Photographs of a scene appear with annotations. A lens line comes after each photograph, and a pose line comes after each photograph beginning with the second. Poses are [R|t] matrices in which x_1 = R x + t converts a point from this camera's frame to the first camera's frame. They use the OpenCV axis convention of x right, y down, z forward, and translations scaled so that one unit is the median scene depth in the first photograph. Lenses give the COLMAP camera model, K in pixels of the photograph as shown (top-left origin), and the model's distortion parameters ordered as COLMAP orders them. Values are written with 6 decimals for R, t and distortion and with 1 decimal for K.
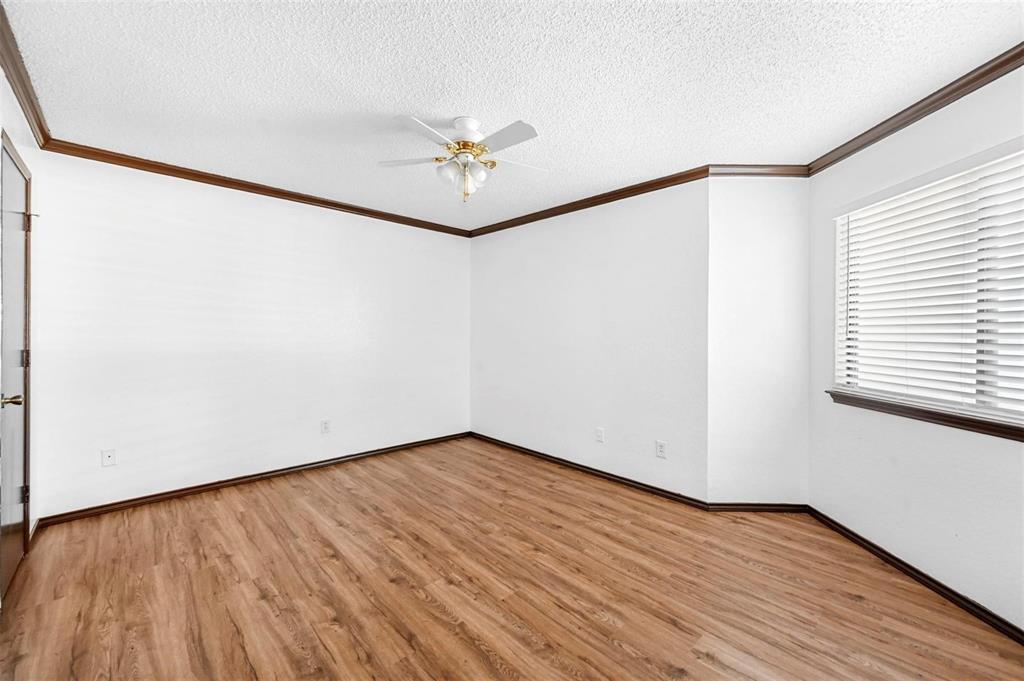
lens RADIAL K [[406.0, 0, 515.9], [0, 406.0, 336.5], [0, 0, 1]] dist [0.001565, 0.000594]
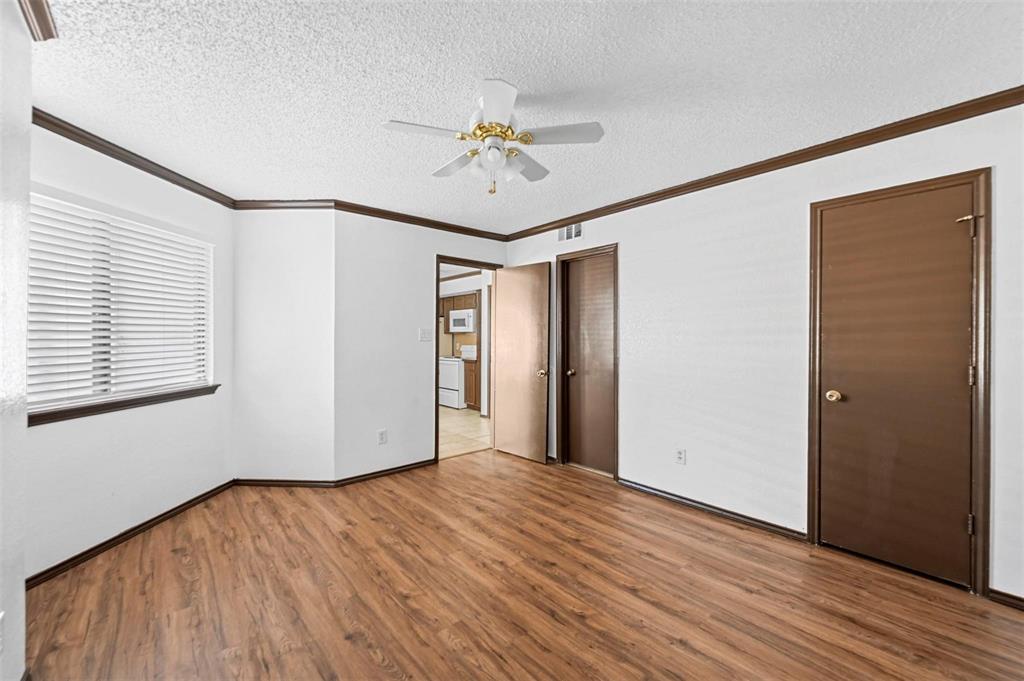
lens RADIAL K [[406.0, 0, 512.2], [0, 406.0, 339.7], [0, 0, 1]] dist [0.001565, 0.000594]
pose [[-0.998641, -0.008009, 0.051488, -0.230938], [-0.007064, 0.999804, 0.018507, -0.033957], [-0.051626, 0.018118, -0.998502, 2.011589]]
